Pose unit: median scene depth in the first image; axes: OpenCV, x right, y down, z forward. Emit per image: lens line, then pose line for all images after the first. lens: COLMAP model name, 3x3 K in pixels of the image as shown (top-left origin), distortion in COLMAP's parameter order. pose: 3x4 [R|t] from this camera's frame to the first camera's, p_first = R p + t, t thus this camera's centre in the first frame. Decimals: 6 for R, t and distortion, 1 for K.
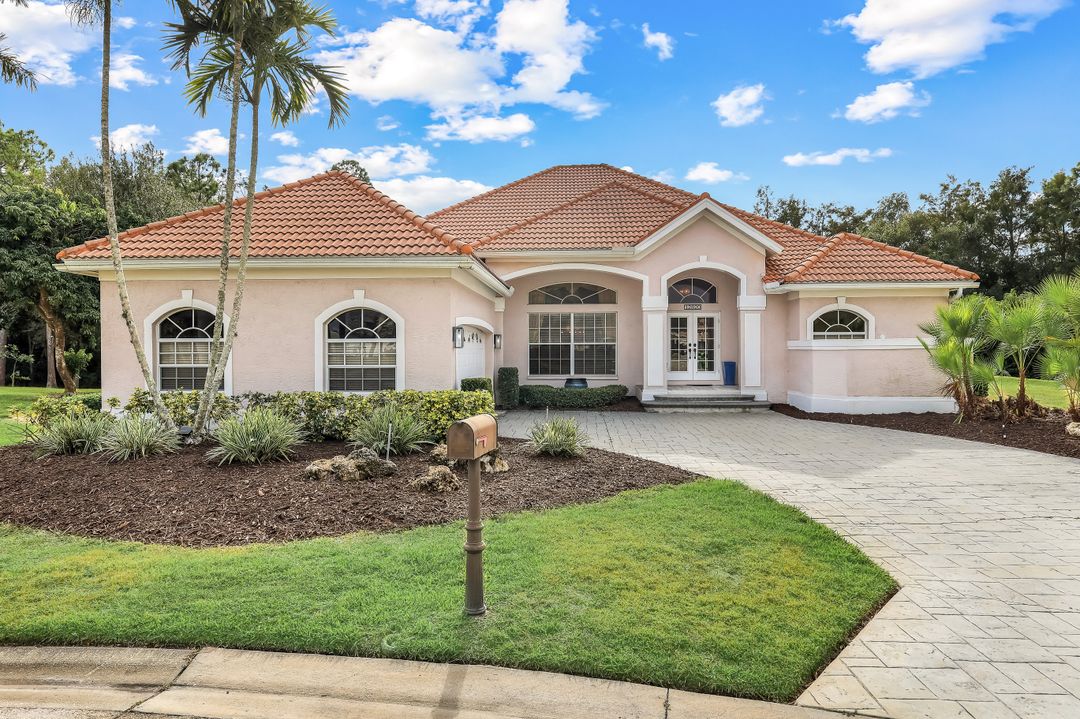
lens RADIAL K [[638.5, 0, 540.0], [0, 638.5, 359.5], [0, 0, 1]] dist [-0.005197, -0.000703]
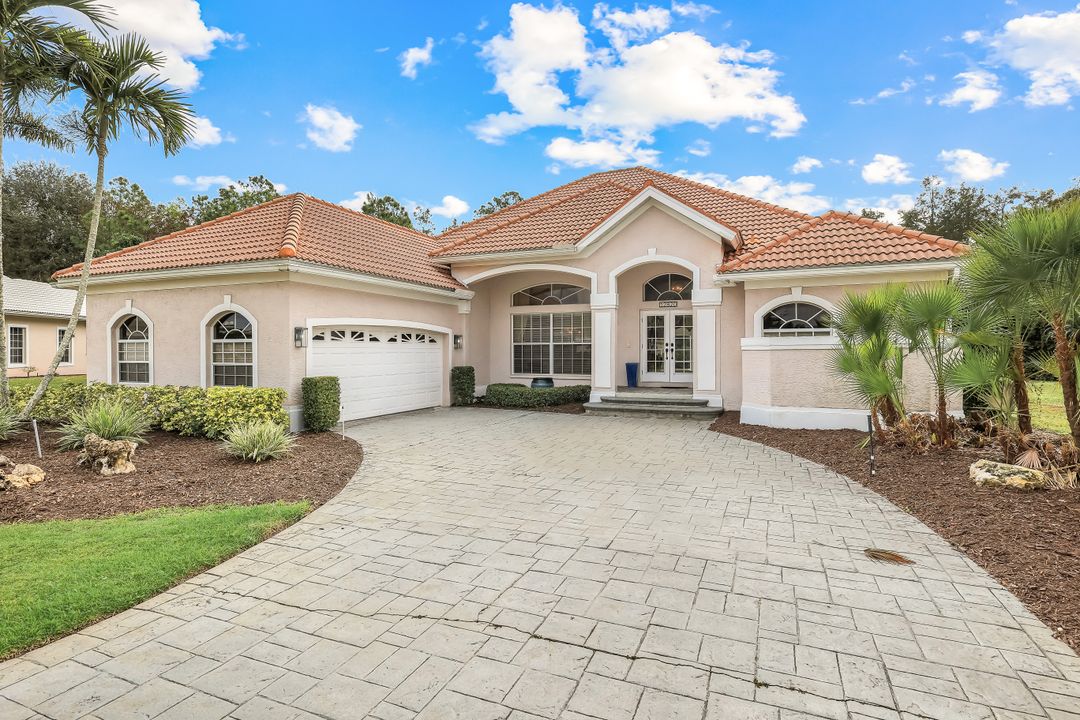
lens RADIAL K [[547.0, 0, 539.0], [0, 547.0, 355.2], [0, 0, 1]] dist [0.002841, 0.000310]
pose [[0.940120, 0.004678, -0.340811, 0.366896], [-0.006532, 0.999969, -0.004292, -0.002548], [0.340781, 0.006261, 0.940122, 0.191433]]
